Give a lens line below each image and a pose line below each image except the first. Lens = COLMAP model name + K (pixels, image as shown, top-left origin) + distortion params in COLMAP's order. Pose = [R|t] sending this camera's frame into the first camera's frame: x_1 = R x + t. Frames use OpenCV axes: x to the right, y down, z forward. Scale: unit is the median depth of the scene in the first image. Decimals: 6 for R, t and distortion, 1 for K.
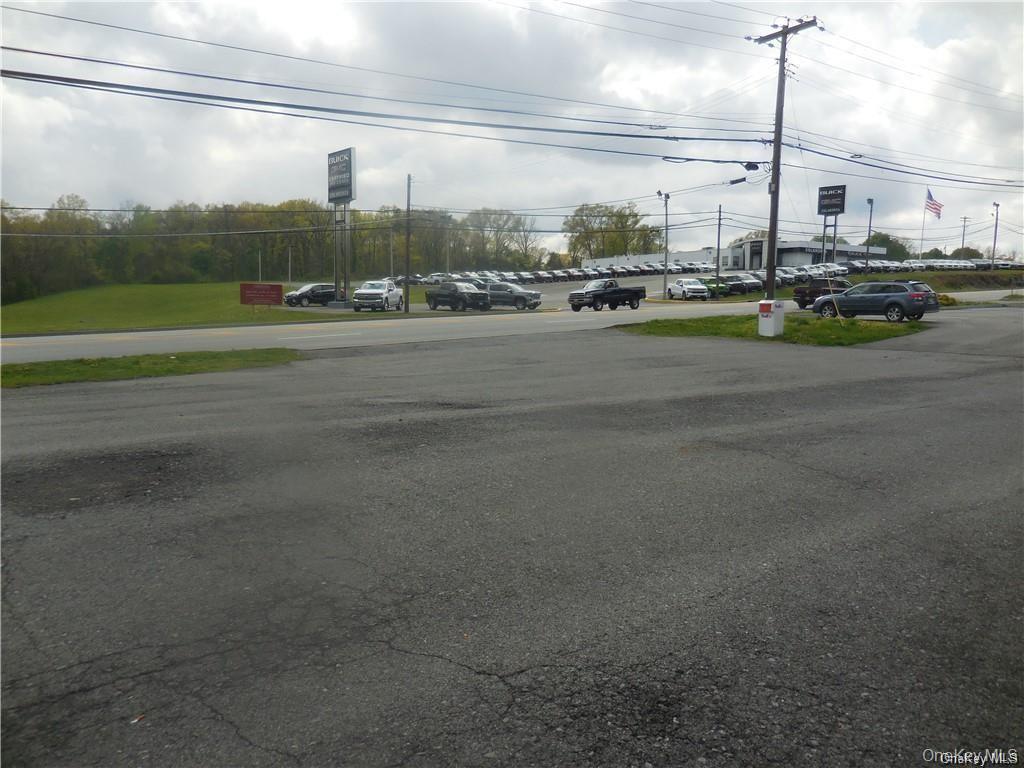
lens RADIAL K [[794.6, 0, 512.0], [0, 794.6, 384.0], [0, 0, 1]] dist [0.005892, 0.028333]
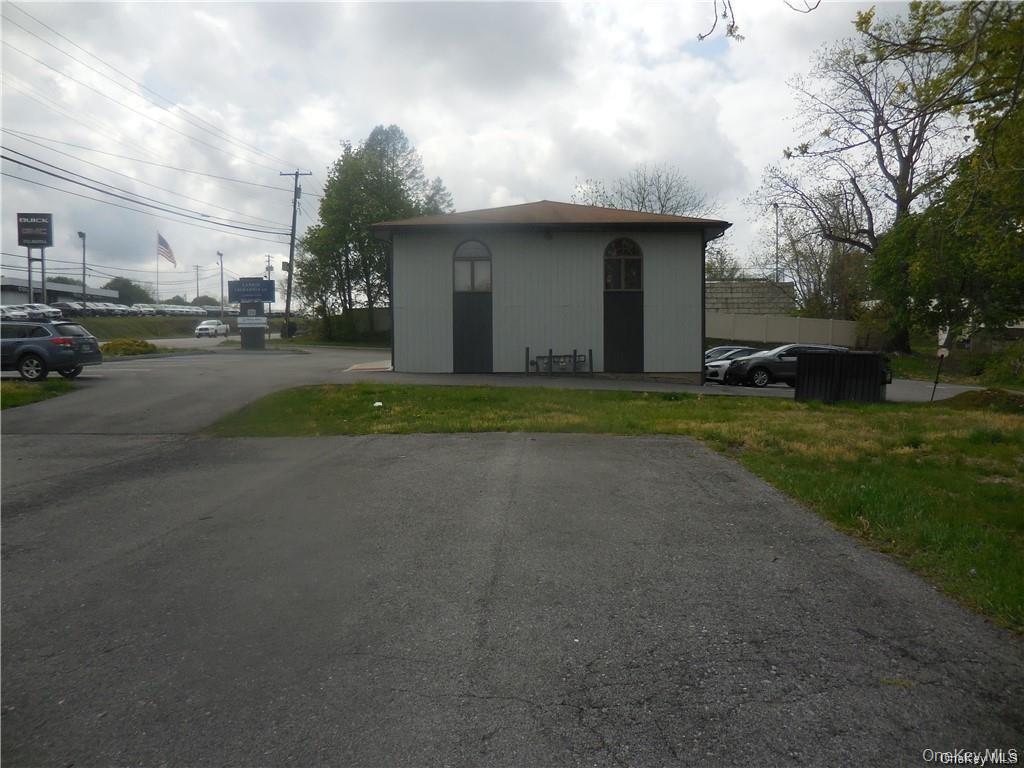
lens RADIAL K [[794.6, 0, 512.0], [0, 794.6, 384.0], [0, 0, 1]] dist [0.005892, 0.028333]
pose [[0.644002, -0.044860, 0.763708, 0.265039], [0.089114, 0.995882, -0.016649, -0.032785], [-0.759816, 0.078779, 0.645347, 0.307294]]
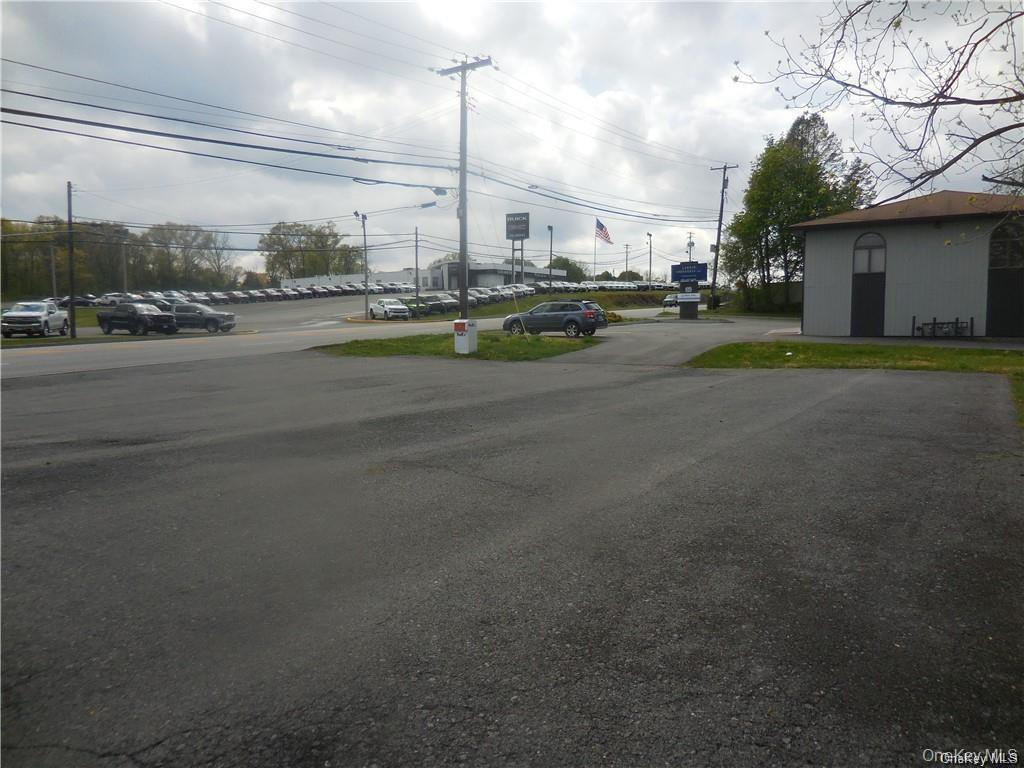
lens RADIAL K [[794.6, 0, 512.0], [0, 794.6, 384.0], [0, 0, 1]] dist [0.005892, 0.028333]
pose [[0.934243, -0.041459, 0.354220, 0.009595], [0.050144, 0.998624, -0.015372, -0.000907], [-0.353095, 0.032123, 0.935036, 0.000932]]
